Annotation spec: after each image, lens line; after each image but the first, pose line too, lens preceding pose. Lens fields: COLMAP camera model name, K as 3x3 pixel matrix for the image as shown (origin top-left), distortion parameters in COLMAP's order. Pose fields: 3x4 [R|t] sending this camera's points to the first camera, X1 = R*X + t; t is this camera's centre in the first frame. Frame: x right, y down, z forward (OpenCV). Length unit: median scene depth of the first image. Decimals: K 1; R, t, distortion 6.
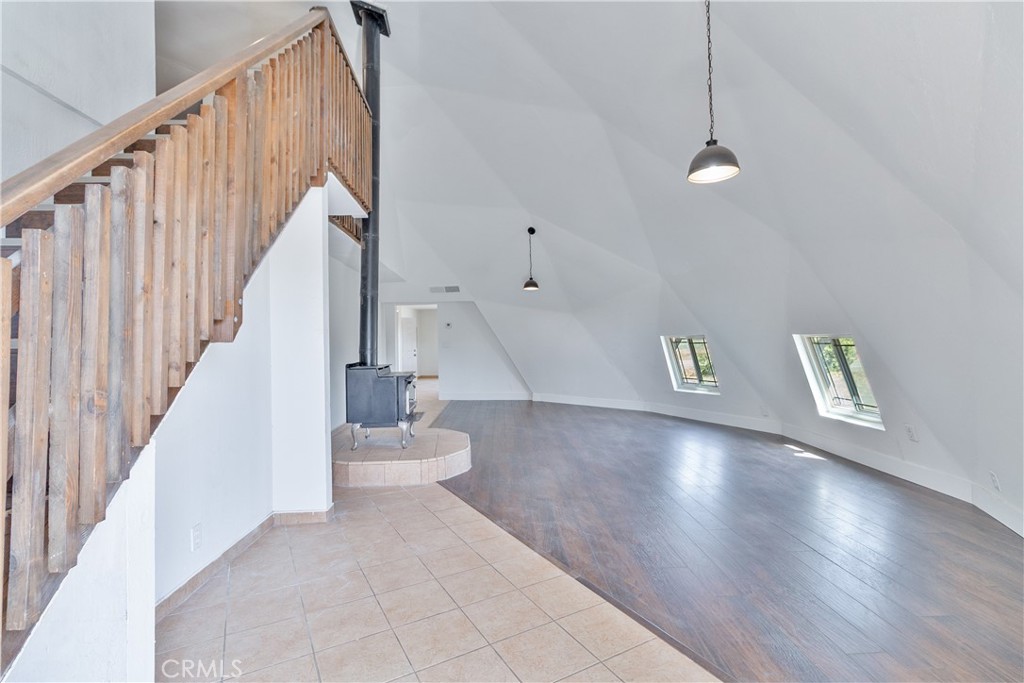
lens RADIAL K [[476.1, 0, 507.0], [0, 476.1, 352.0], [0, 0, 1]] dist [0.001568, 0.000058]
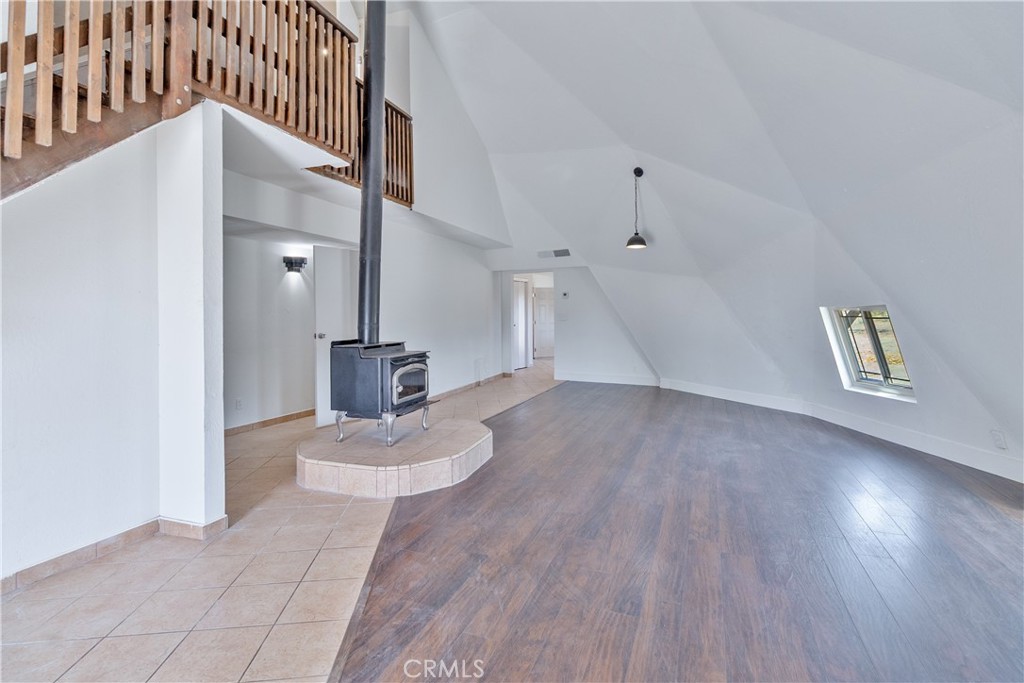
lens RADIAL K [[479.0, 0, 515.6], [0, 479.0, 333.7], [0, 0, 1]] dist [0.001127, 0.000056]
pose [[0.921392, 0.019559, -0.388143, 0.285813], [-0.010582, 0.999625, 0.025251, -0.013061], [0.388491, -0.019158, 0.921253, 0.315947]]
